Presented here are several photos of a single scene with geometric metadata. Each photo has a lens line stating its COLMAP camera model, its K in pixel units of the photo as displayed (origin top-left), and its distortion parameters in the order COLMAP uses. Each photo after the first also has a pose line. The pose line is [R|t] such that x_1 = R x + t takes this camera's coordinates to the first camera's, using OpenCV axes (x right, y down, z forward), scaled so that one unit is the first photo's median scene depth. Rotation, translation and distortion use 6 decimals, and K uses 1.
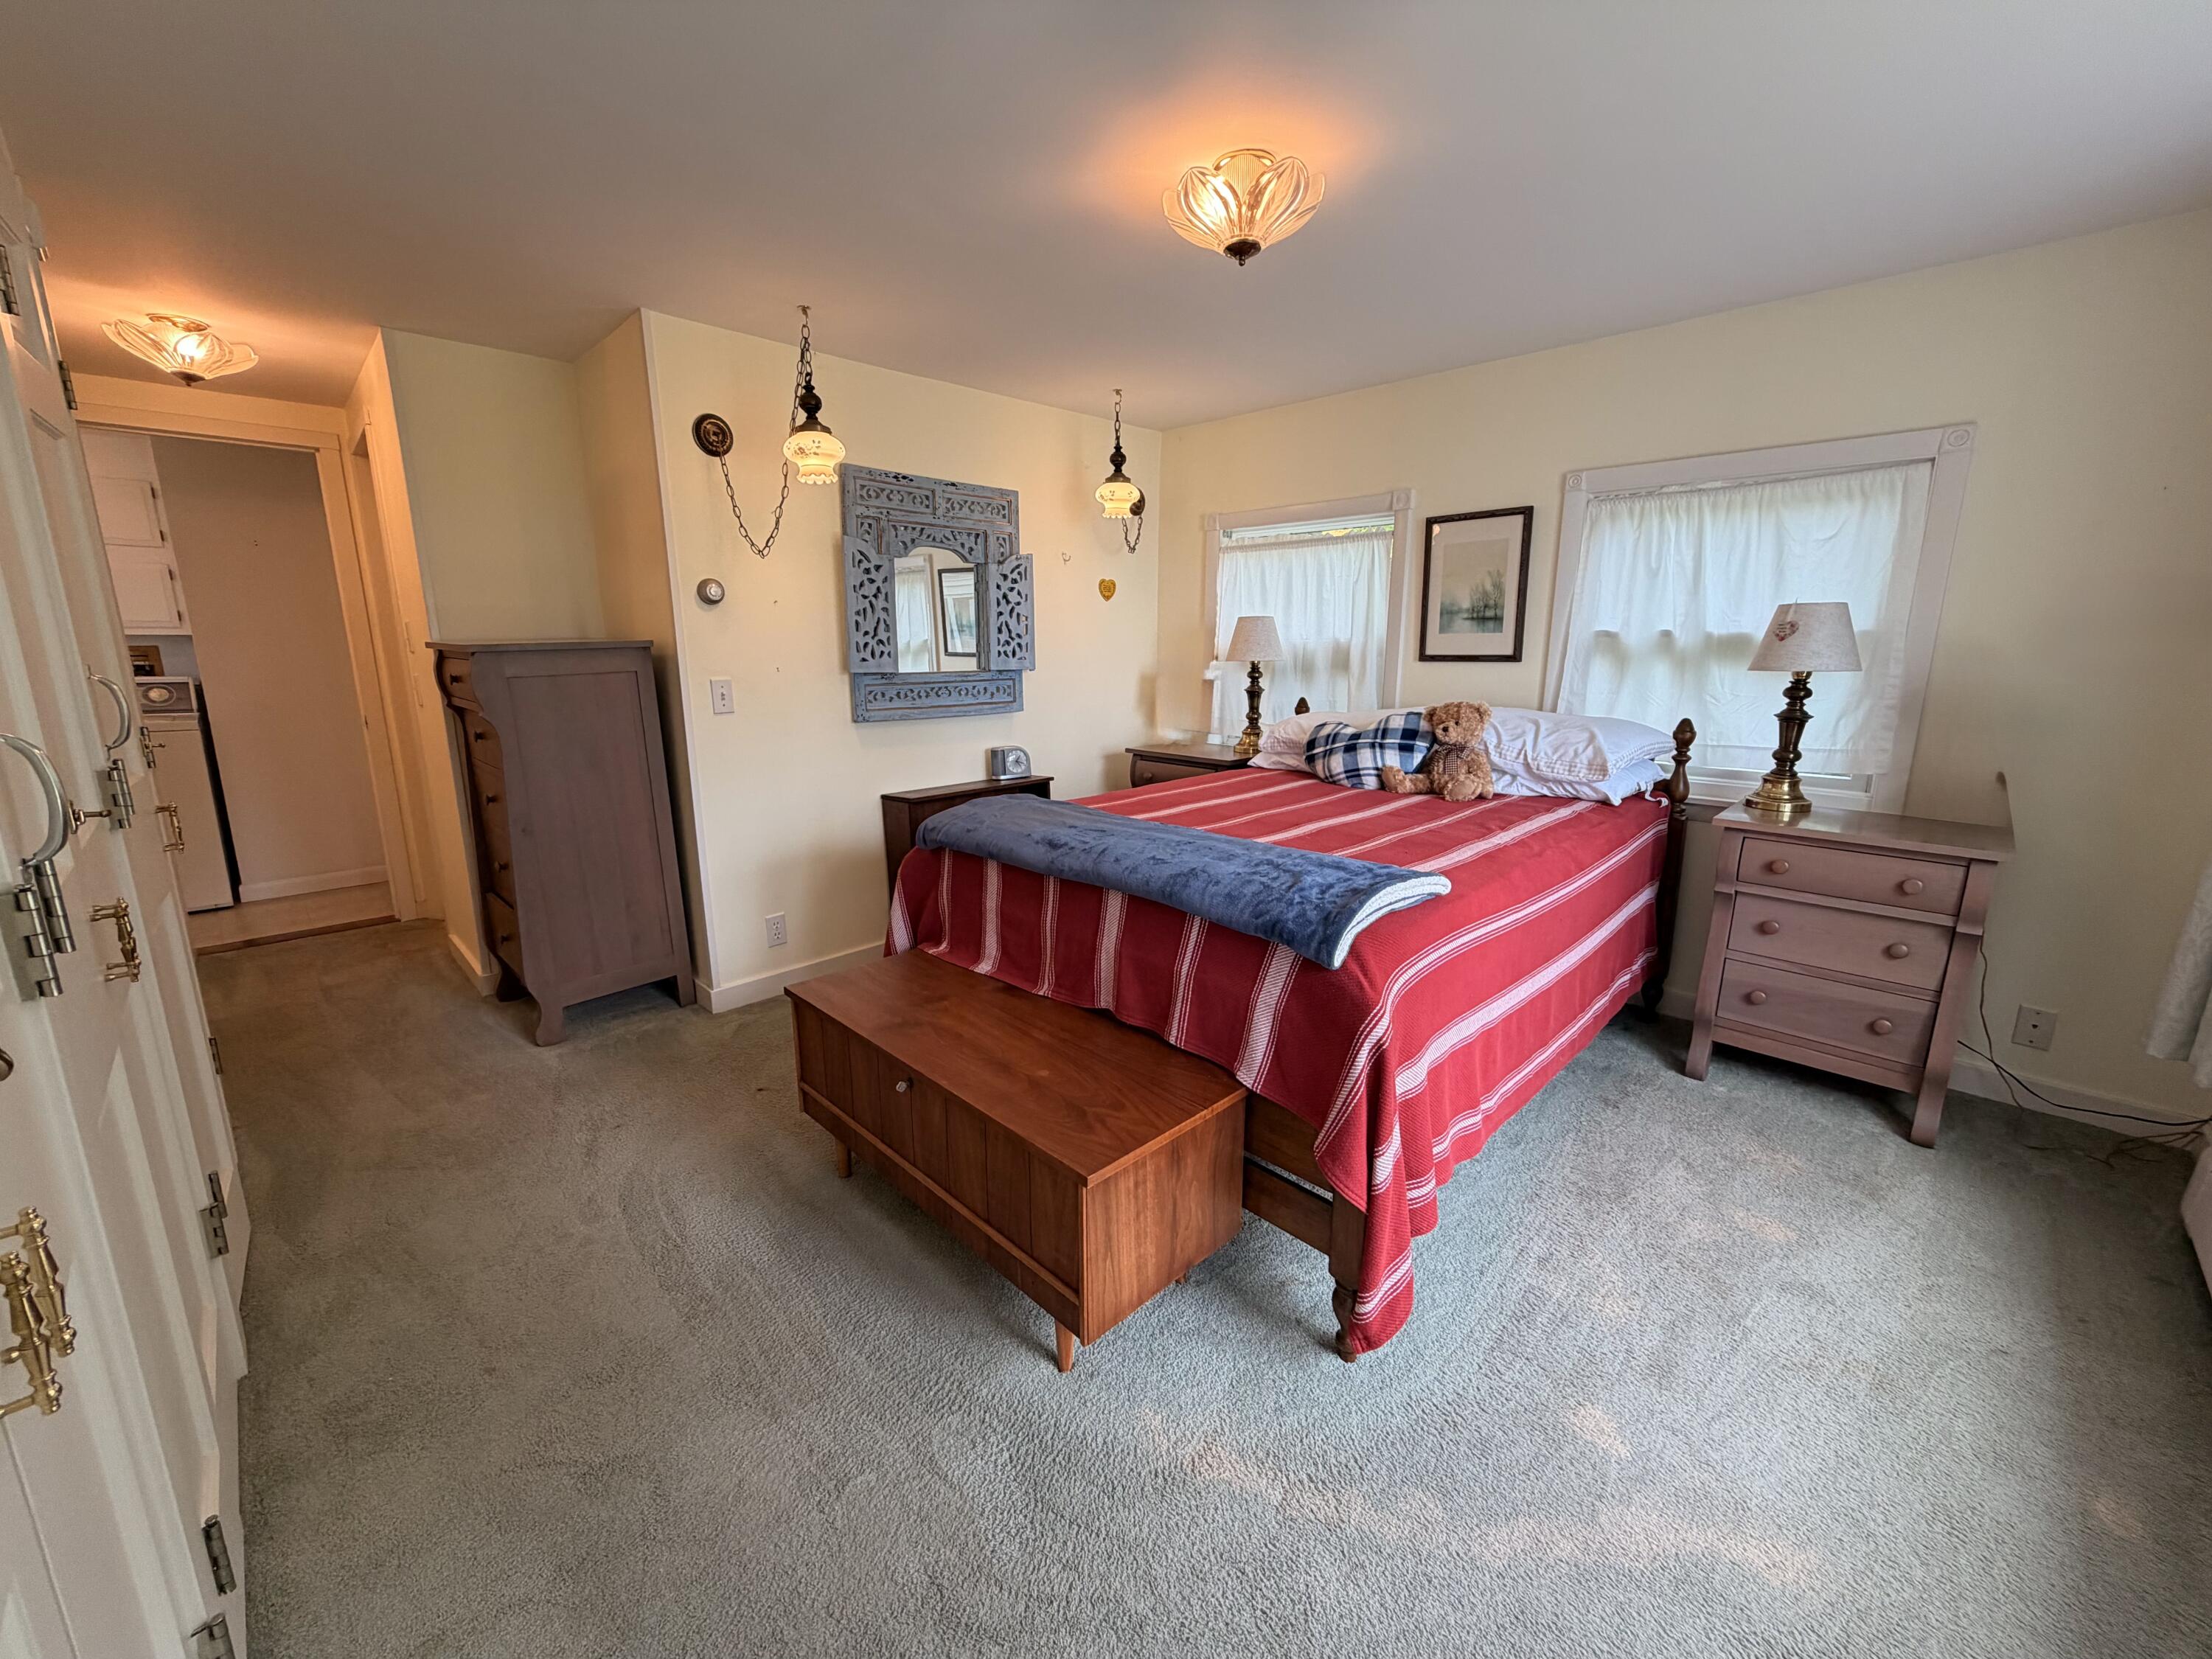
lens RADIAL K [[882.5, 0, 1105.1], [0, 882.5, 825.9], [0, 0, 1]] dist [0.000512, -0.000038]
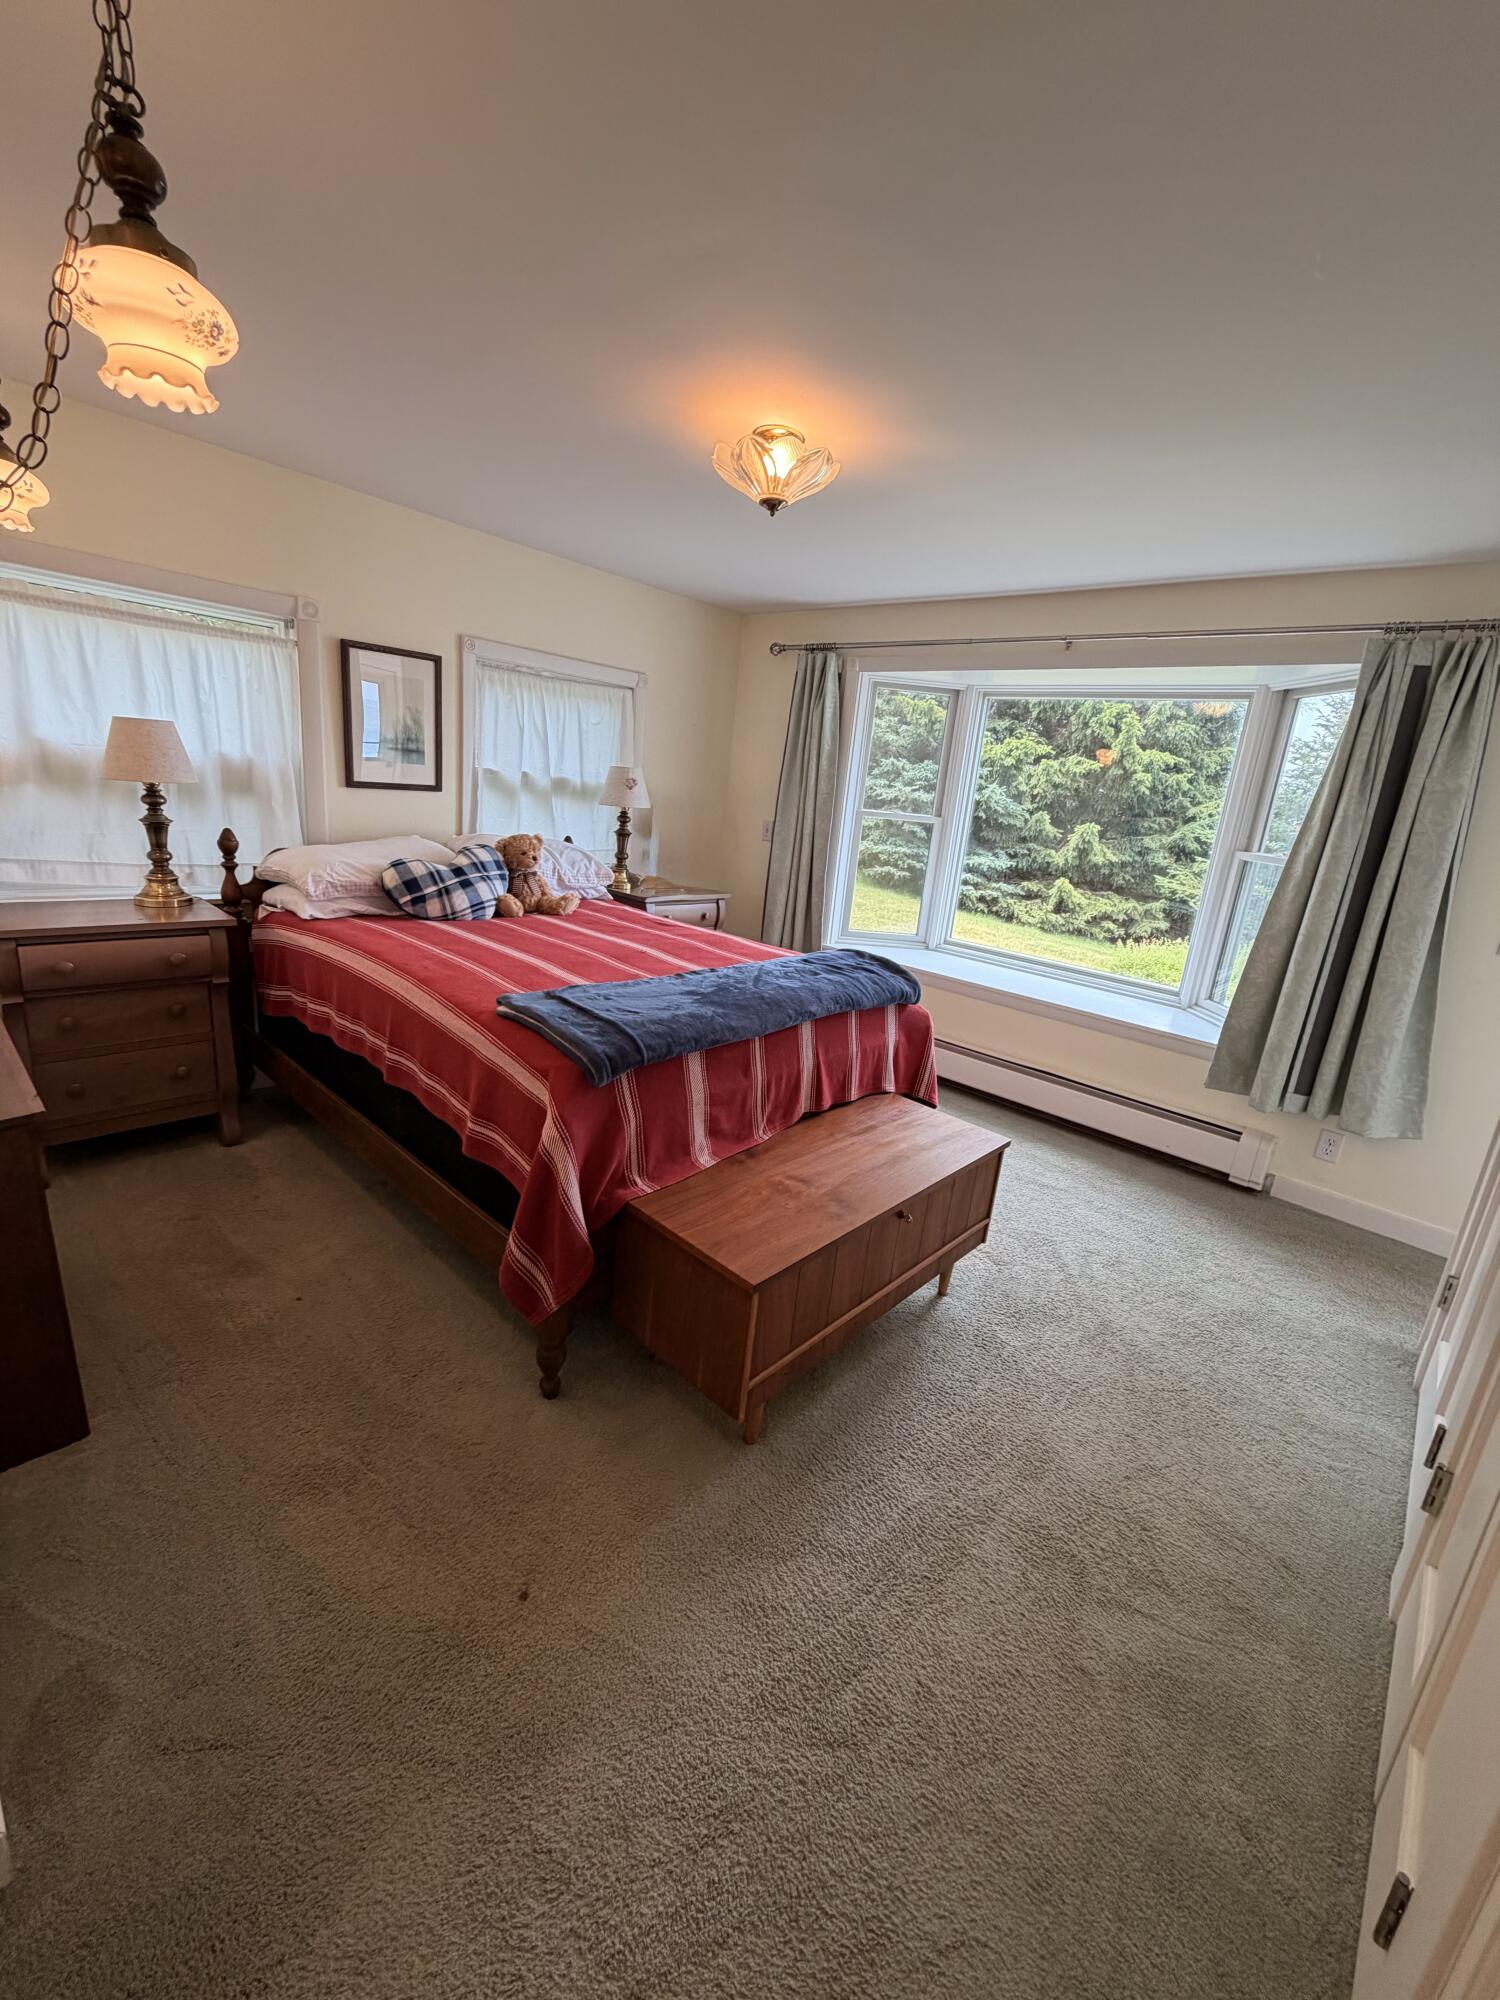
lens RADIAL K [[797.9, 0, 747.8], [0, 797.9, 995.7], [0, 0, 1]] dist [0.000512, -0.000038]
pose [[-0.048782, -0.245283, 0.968223, -0.627163], [0.132652, 0.959199, 0.249681, -0.136449], [-0.989962, 0.140616, -0.014254, 0.647710]]
